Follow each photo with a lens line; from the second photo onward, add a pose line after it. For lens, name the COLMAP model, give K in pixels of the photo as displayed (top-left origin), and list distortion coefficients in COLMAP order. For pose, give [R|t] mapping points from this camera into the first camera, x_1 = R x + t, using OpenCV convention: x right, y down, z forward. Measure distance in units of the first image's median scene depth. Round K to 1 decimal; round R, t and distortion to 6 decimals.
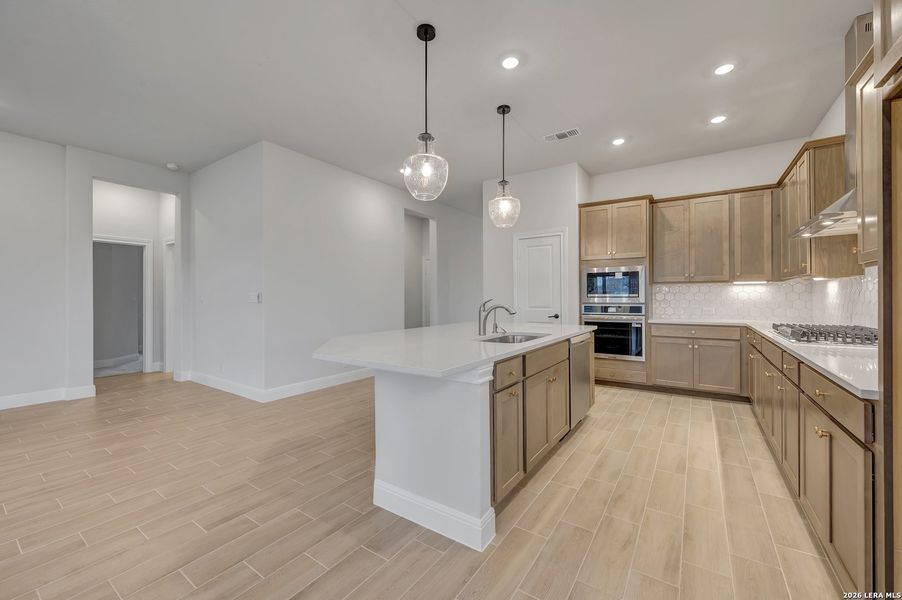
lens RADIAL K [[363.4, 0, 445.6], [0, 363.4, 296.9], [0, 0, 1]] dist [-0.001844, -0.000891]
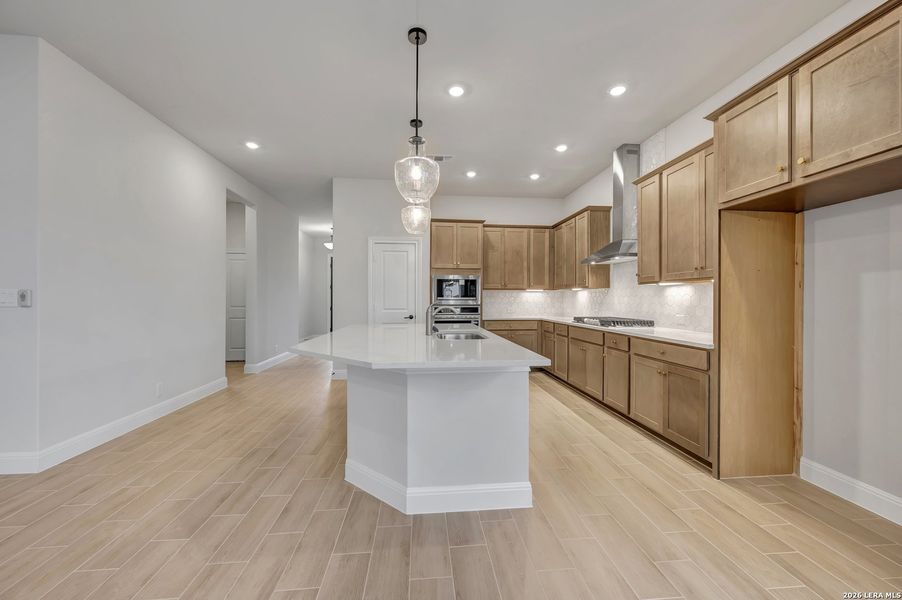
lens RADIAL K [[363.4, 0, 451.0], [0, 363.4, 300.5], [0, 0, 1]] dist [-0.001844, -0.000891]
pose [[0.763085, 0.003288, 0.646290, -0.377496], [-0.004500, 0.999990, 0.000227, 0.003001], [-0.646283, -0.003082, 0.763092, 0.102011]]
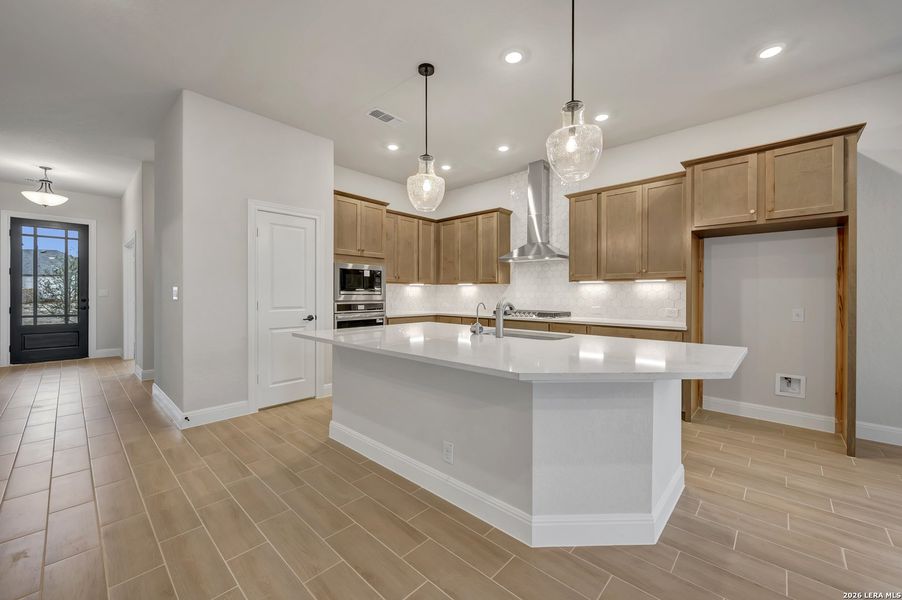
lens RADIAL K [[363.4, 0, 454.6], [0, 363.4, 296.6], [0, 0, 1]] dist [-0.001844, -0.000891]
pose [[0.123214, -0.003029, 0.992376, -0.554330], [-0.003394, 0.999988, 0.003474, 0.002567], [-0.992374, -0.003796, 0.123202, 0.700932]]
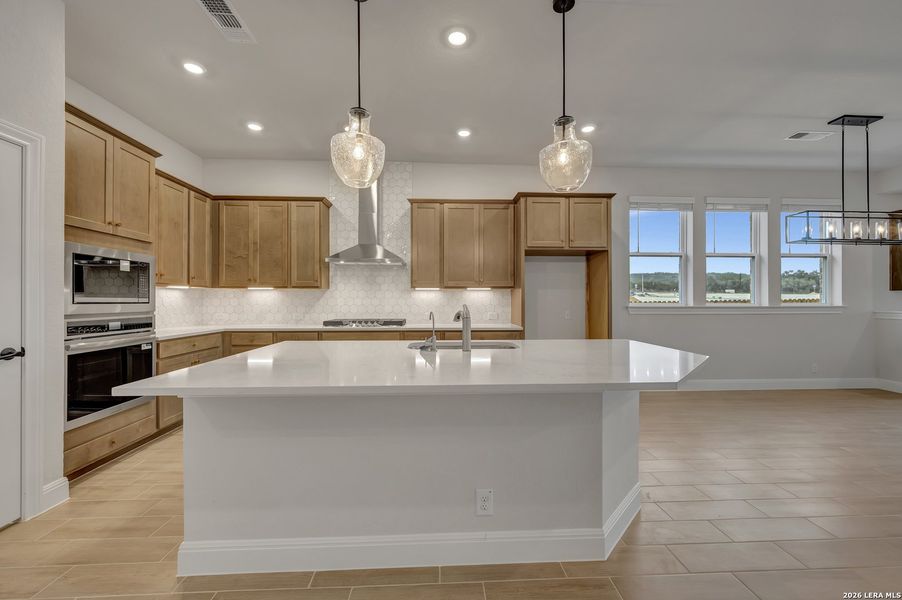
lens RADIAL K [[363.4, 0, 459.1], [0, 363.4, 299.7], [0, 0, 1]] dist [-0.001844, -0.000891]
pose [[-0.628836, 0.006063, 0.777515, -0.343660], [0.002772, 0.999981, -0.005556, 0.000576], [-0.777533, -0.001338, -0.628840, 1.052478]]
